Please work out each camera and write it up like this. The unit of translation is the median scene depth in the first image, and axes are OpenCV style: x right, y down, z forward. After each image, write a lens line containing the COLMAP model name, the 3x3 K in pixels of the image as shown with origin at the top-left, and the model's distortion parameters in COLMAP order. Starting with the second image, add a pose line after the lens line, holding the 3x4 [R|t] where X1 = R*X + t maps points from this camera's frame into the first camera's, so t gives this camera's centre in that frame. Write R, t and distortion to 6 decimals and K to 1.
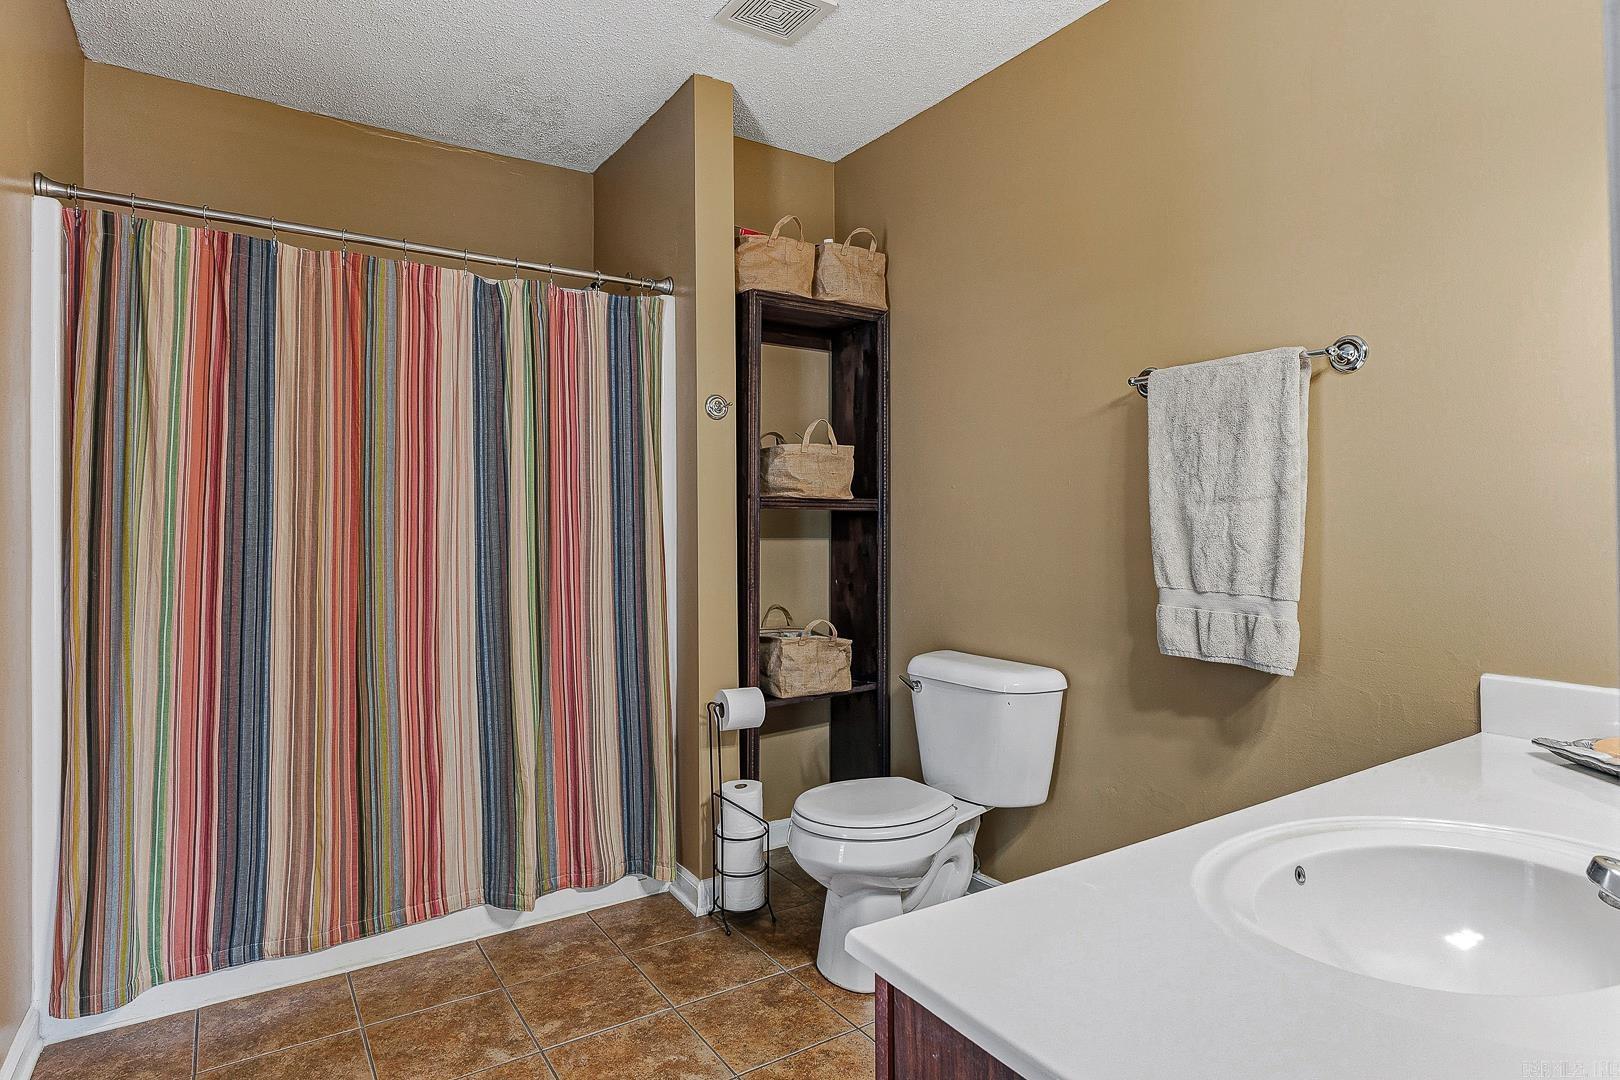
lens RADIAL K [[854.2, 0, 809.3], [0, 854.2, 537.8], [0, 0, 1]] dist [-0.009372, 0.002314]
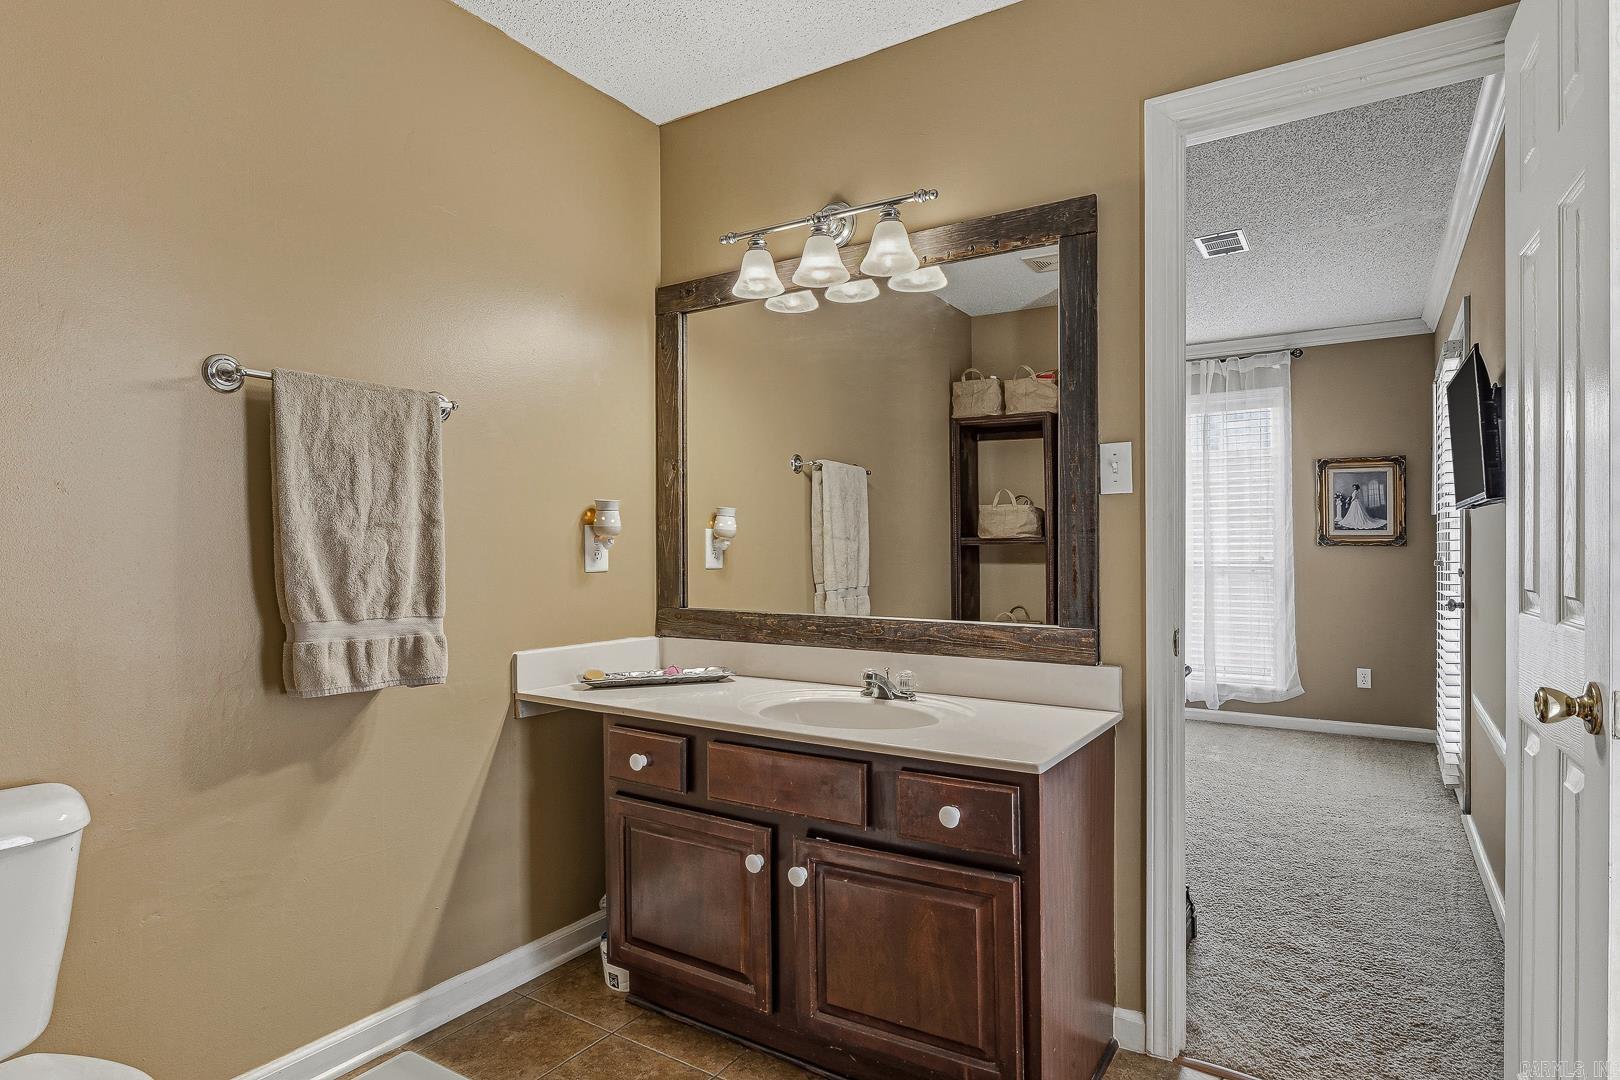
lens RADIAL K [[854.2, 0, 812.1], [0, 854.2, 545.8], [0, 0, 1]] dist [-0.009372, 0.002314]
pose [[-0.395841, 0.004605, 0.918307, -0.630034], [0.011332, 0.999936, -0.000130, -0.014717], [-0.918249, 0.010354, -0.395868, 0.918306]]
